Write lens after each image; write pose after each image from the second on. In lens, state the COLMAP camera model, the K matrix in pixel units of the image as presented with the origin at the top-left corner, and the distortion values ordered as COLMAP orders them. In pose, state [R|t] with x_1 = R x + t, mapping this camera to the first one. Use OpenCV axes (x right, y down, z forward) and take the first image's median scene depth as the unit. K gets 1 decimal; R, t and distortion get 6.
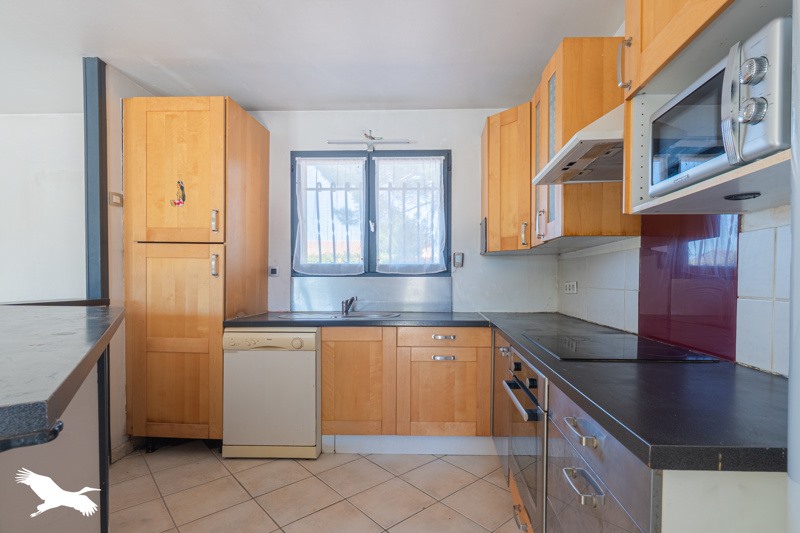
lens RADIAL K [[380.4, 0, 400.9], [0, 380.4, 283.3], [0, 0, 1]] dist [0.000716, -0.000046]
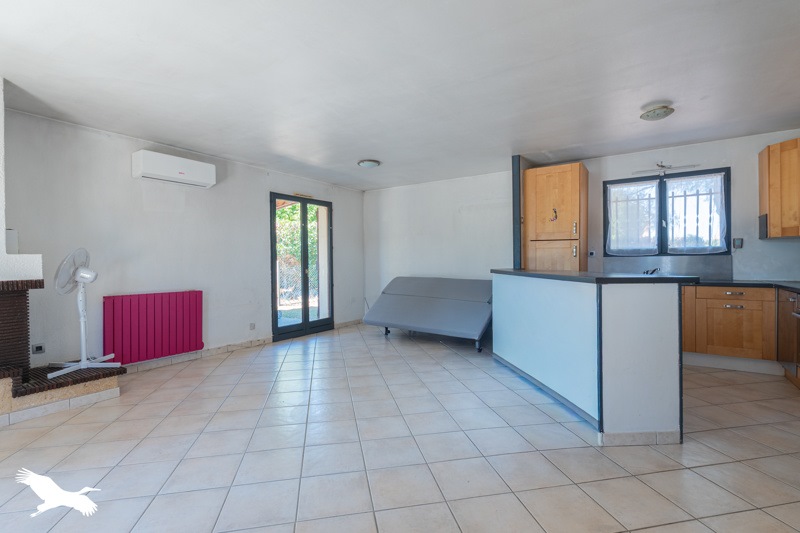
lens RADIAL K [[360.8, 0, 399.4], [0, 360.8, 261.3], [0, 0, 1]] dist [-0.000331, -0.000119]
pose [[0.870916, -0.008215, -0.491364, -0.303423], [0.004544, 0.999952, -0.008665, 0.011984], [0.491412, 0.005314, 0.870911, -0.833654]]
